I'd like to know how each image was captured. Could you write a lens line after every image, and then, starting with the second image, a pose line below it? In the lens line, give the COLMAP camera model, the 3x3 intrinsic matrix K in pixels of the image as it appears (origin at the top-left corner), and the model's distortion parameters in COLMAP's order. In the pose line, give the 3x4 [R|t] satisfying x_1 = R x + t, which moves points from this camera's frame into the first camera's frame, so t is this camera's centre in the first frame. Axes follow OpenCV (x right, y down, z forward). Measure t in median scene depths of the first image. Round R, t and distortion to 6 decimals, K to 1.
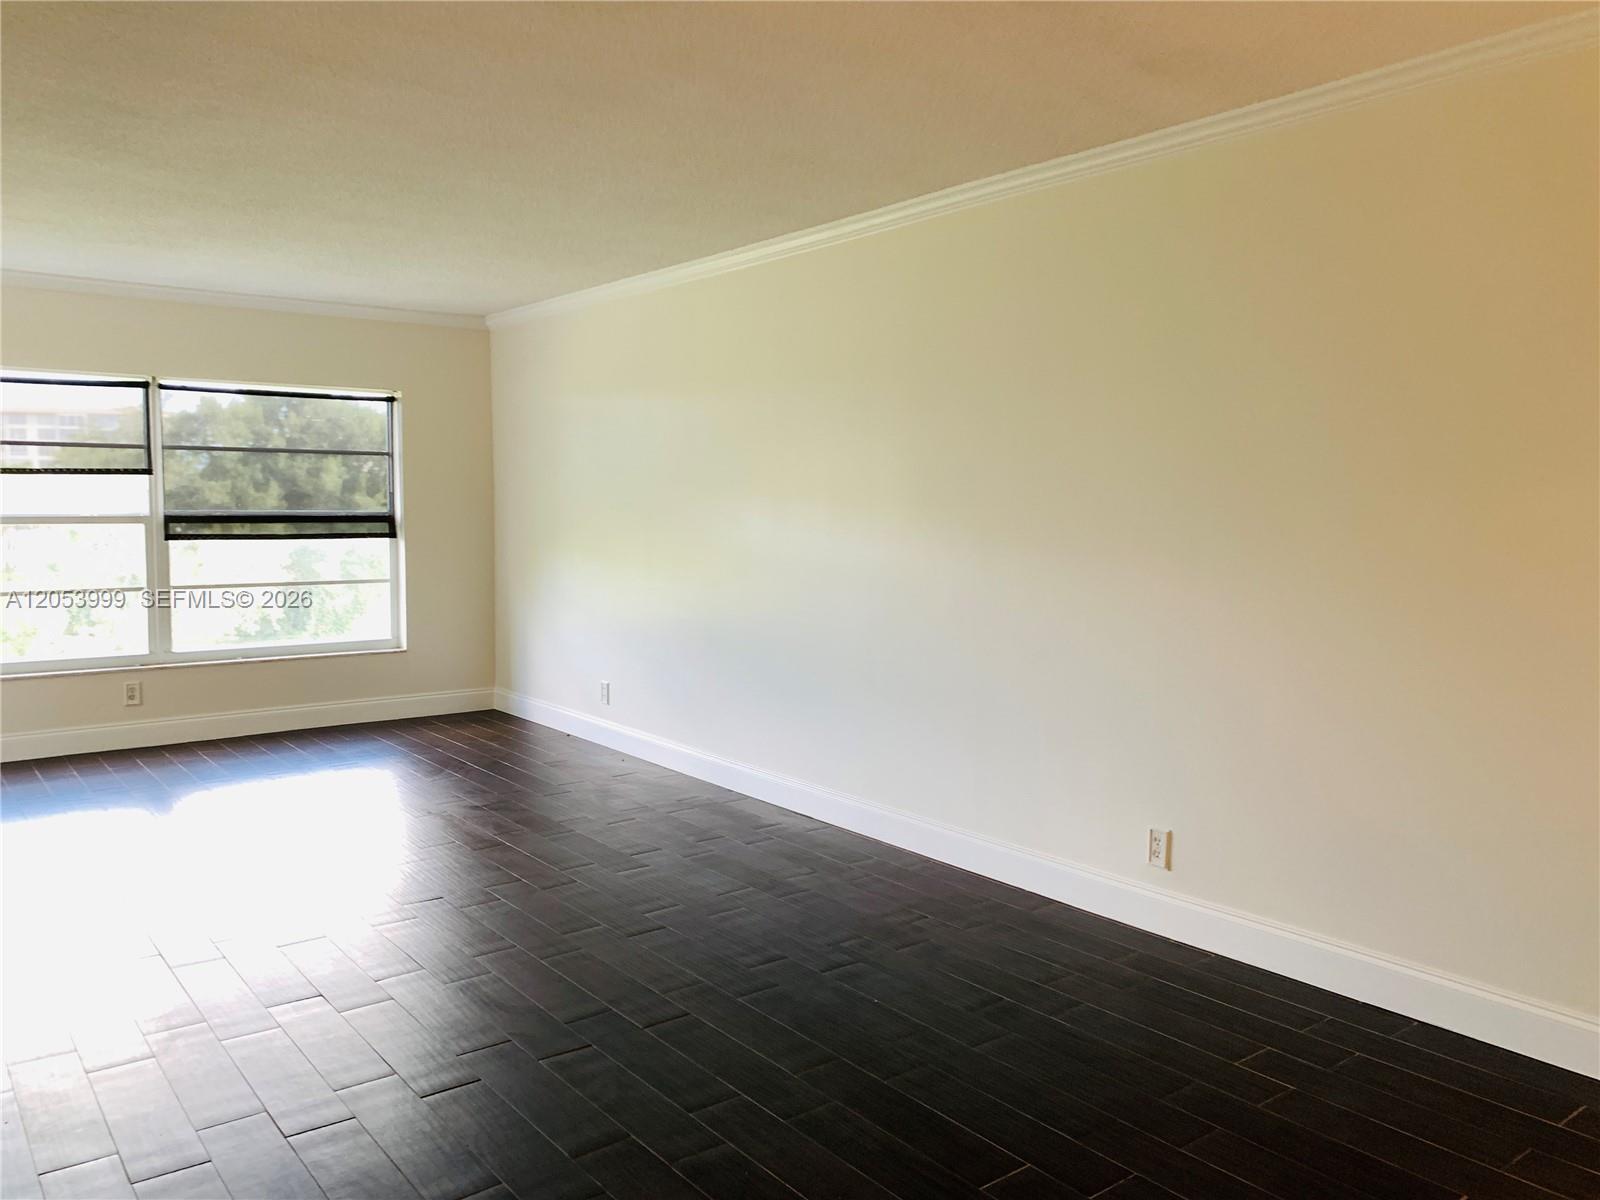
lens RADIAL K [[1204.3, 0, 795.1], [0, 1204.3, 579.7], [0, 0, 1]] dist [0.022501, -0.031449]
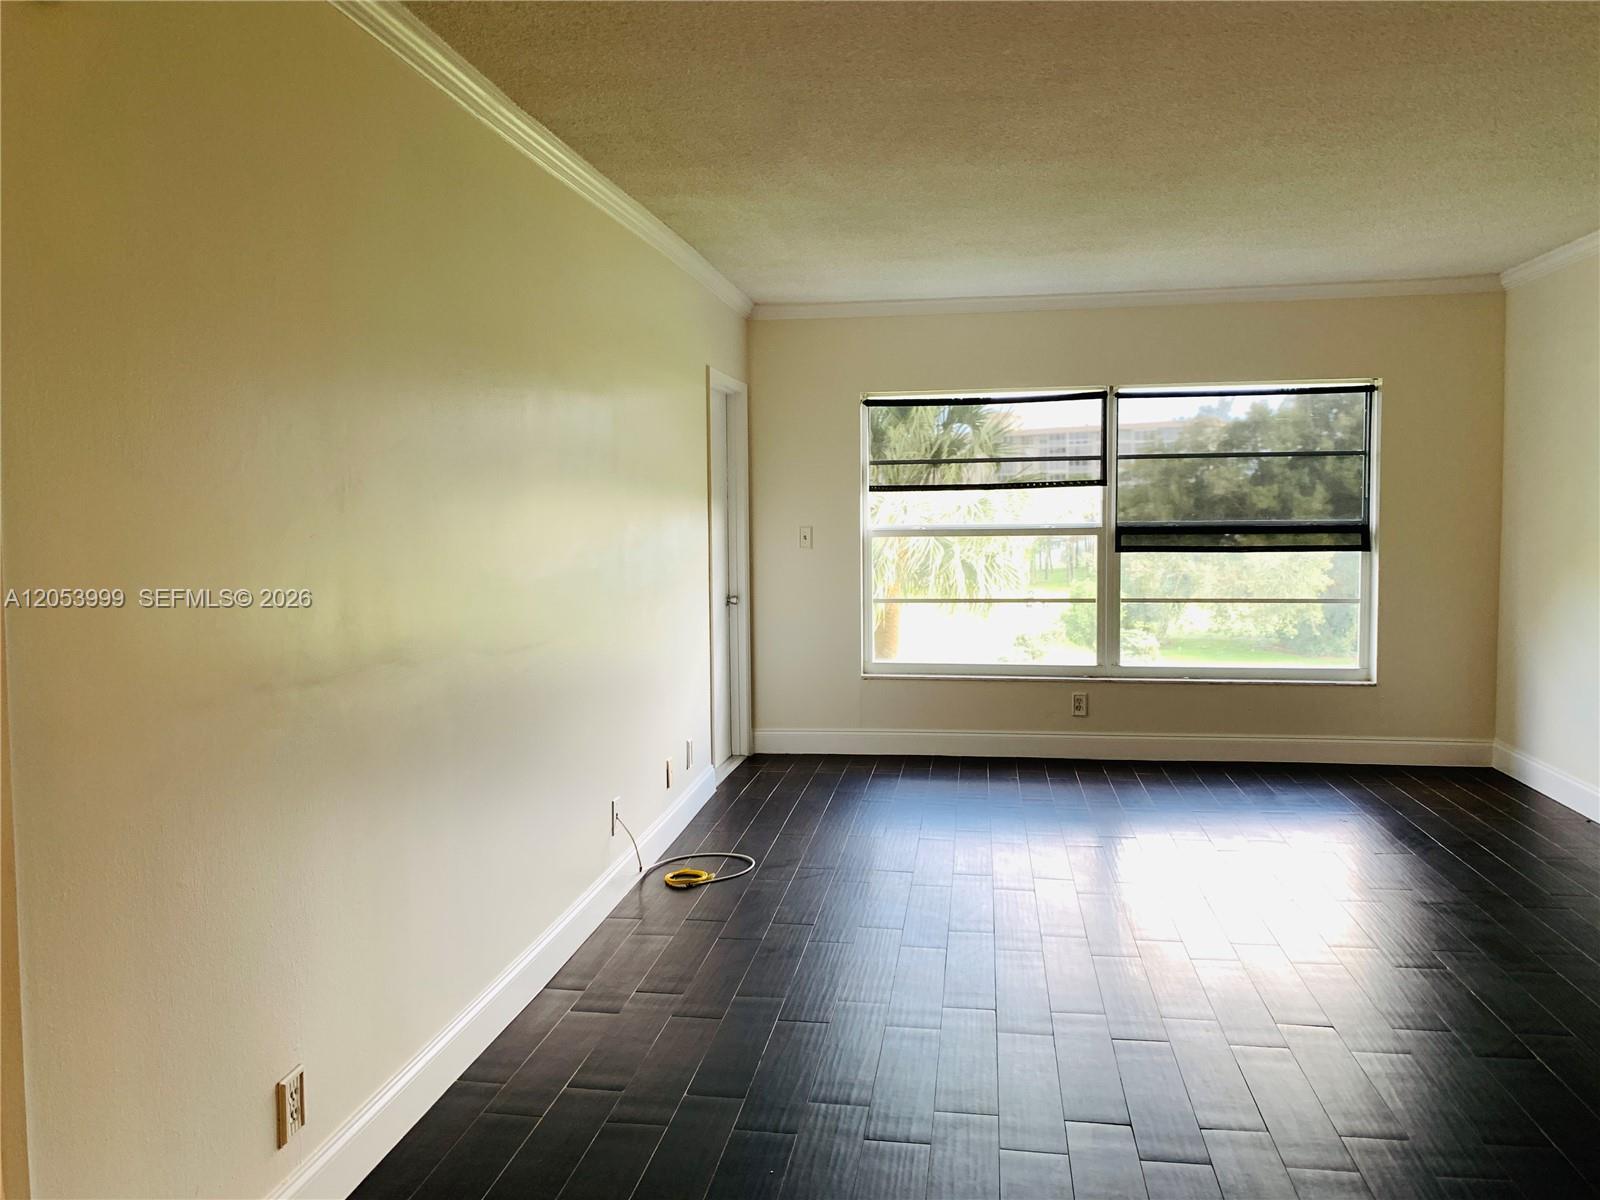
lens RADIAL K [[1204.3, 0, 795.1], [0, 1204.3, 579.7], [0, 0, 1]] dist [0.022501, -0.031449]
pose [[0.680927, 0.030055, -0.731735, 0.017064], [-0.031909, 0.999426, 0.011357, -0.011264], [0.731656, 0.015616, 0.681495, 0.124151]]
